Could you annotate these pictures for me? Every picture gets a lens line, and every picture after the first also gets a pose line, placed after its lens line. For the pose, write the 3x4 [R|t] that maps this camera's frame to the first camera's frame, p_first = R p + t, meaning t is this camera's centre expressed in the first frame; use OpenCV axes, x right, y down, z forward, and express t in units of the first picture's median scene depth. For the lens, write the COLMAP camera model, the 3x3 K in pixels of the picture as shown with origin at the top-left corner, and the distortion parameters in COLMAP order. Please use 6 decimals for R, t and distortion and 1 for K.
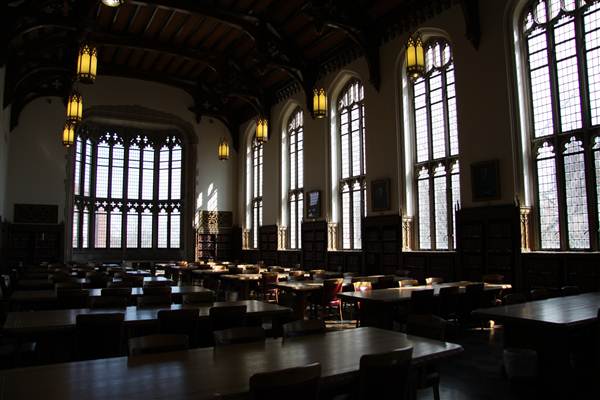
lens RADIAL K [[451.0, 0, 300.0], [0, 451.0, 200.0], [0, 0, 1]] dist [-0.127644, 0.006345]
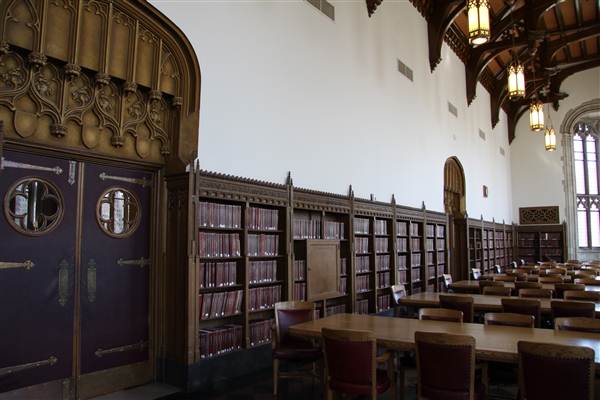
lens RADIAL K [[451.0, 0, 300.0], [0, 451.0, 200.0], [0, 0, 1]] dist [-0.127644, 0.006345]
pose [[0.385344, -0.083008, -0.919032, 0.138198], [0.082180, 0.995076, -0.055418, 0.003830], [0.919106, -0.054170, 0.390268, 0.018864]]
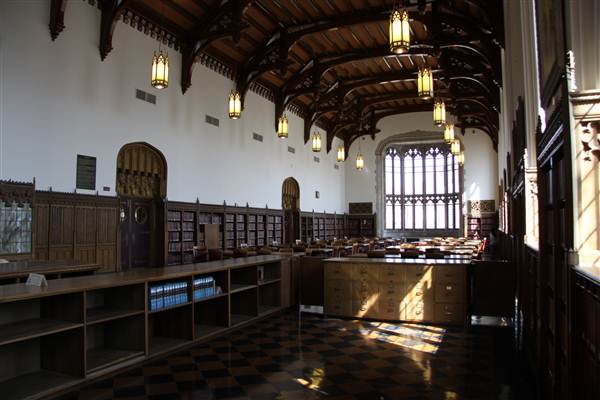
lens RADIAL K [[451.0, 0, 300.0], [0, 451.0, 200.0], [0, 0, 1]] dist [-0.127644, 0.006345]
pose [[0.574909, -0.044599, -0.817001, 0.579833], [0.076525, 0.997068, -0.000580, -0.014591], [0.814631, -0.062187, 0.576636, -0.166515]]
